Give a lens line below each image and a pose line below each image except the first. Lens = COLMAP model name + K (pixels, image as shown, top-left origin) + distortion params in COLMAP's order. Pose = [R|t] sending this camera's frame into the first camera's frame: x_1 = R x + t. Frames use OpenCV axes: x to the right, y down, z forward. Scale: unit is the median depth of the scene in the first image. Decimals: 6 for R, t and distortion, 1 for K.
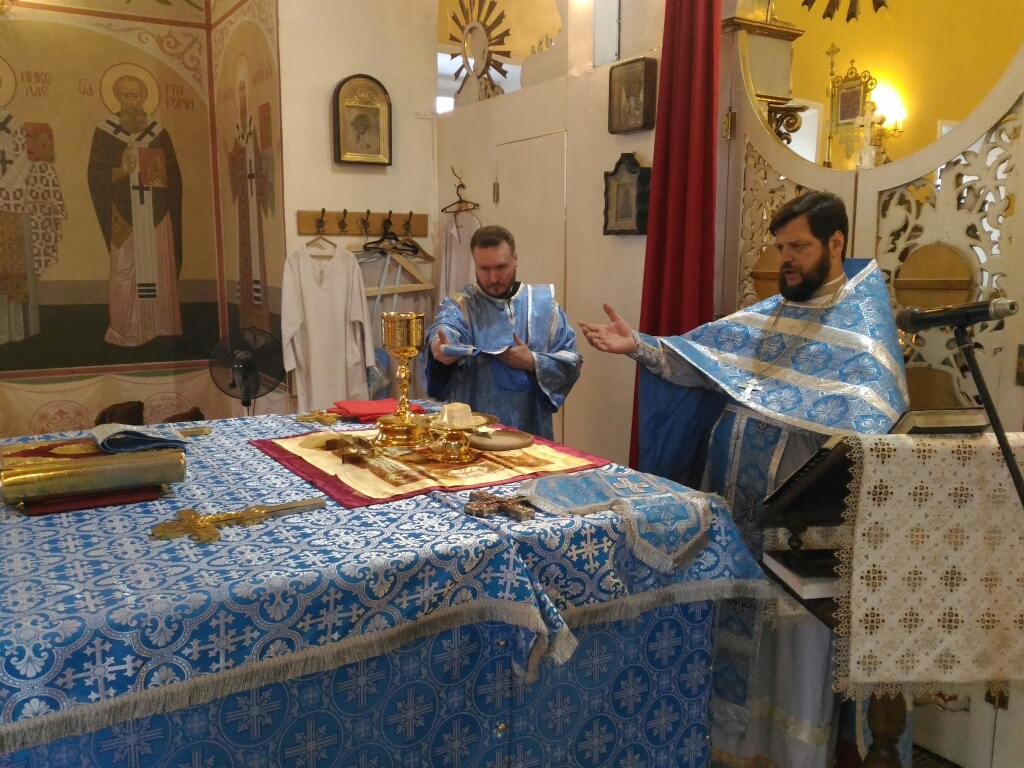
lens RADIAL K [[828.9, 0, 501.1], [0, 828.9, 384.4], [0, 0, 1]] dist [0.143586, -0.267945]
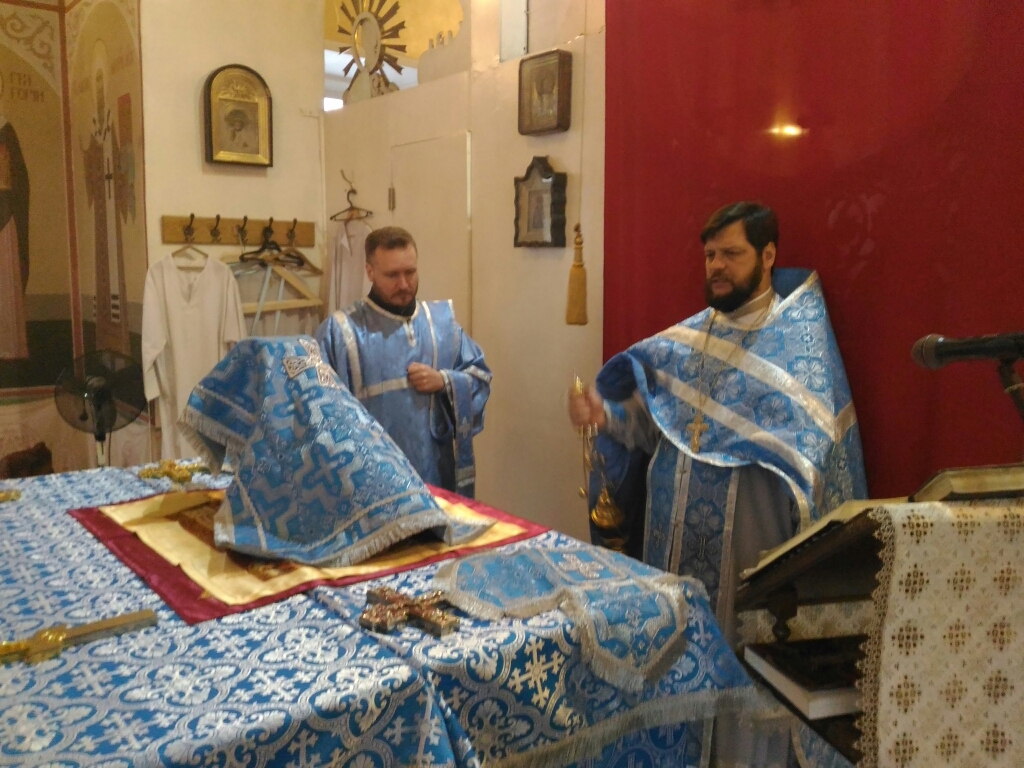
lens RADIAL K [[831.9, 0, 493.1], [0, 831.9, 381.4], [0, 0, 1]] dist [0.098132, -0.164483]
pose [[0.993057, -0.007558, 0.117394, -0.013059], [0.010077, 0.999731, -0.020877, -0.035810], [-0.117205, 0.021915, 0.992866, 0.256899]]
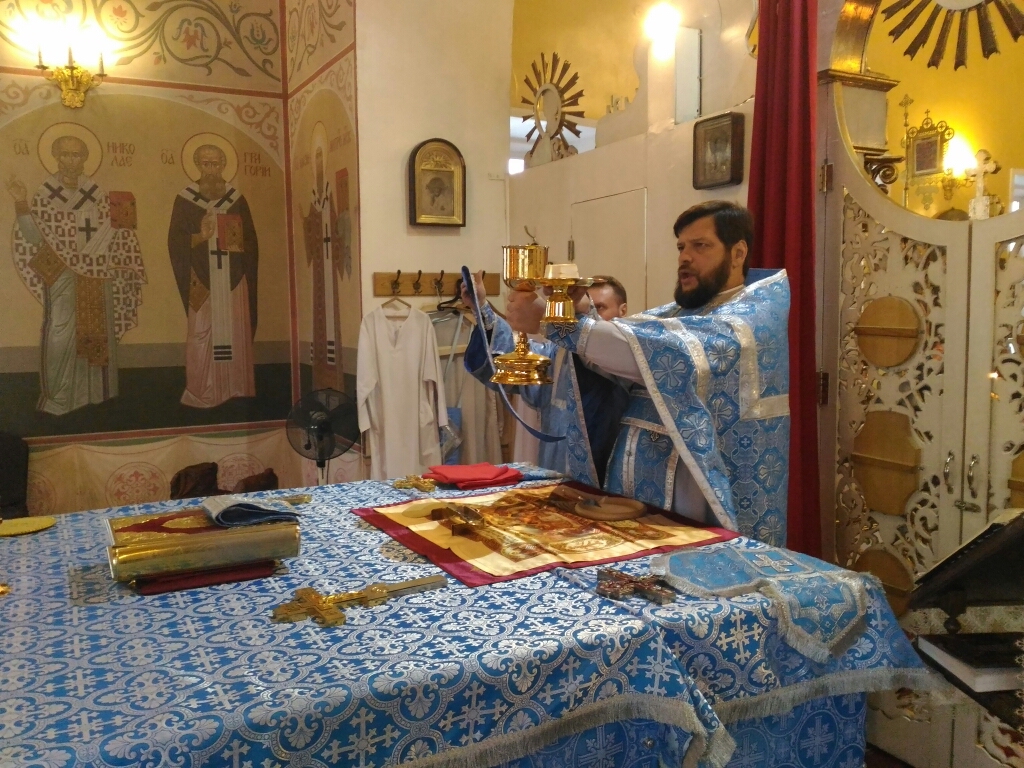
lens RADIAL K [[828.9, 0, 501.1], [0, 828.9, 384.4], [0, 0, 1]] dist [0.143586, -0.267945]
pose [[0.998288, -0.009368, -0.057738, -0.089772], [0.005571, 0.997832, -0.065579, -0.016475], [0.058228, 0.065145, 0.996176, 0.050221]]
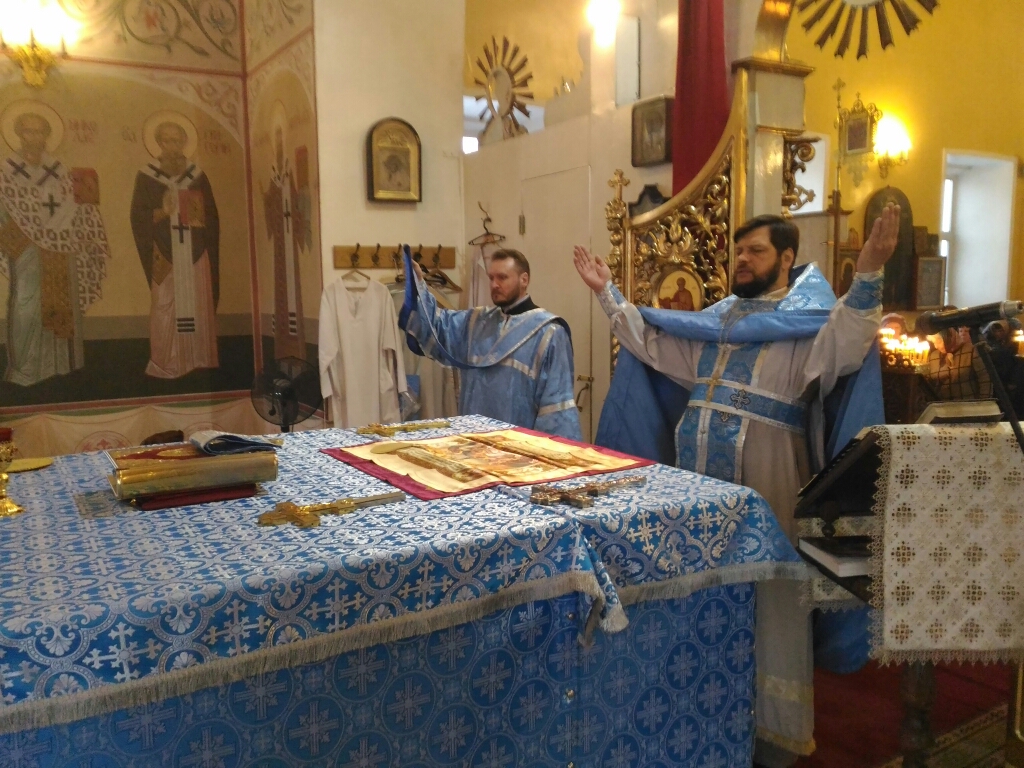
lens RADIAL K [[828.9, 0, 501.1], [0, 828.9, 384.4], [0, 0, 1]] dist [0.143586, -0.267945]
pose [[0.999808, -0.016562, -0.010428, -0.065353], [0.016109, 0.998984, -0.042093, 0.040442], [0.011115, 0.041917, 0.999059, -0.112526]]
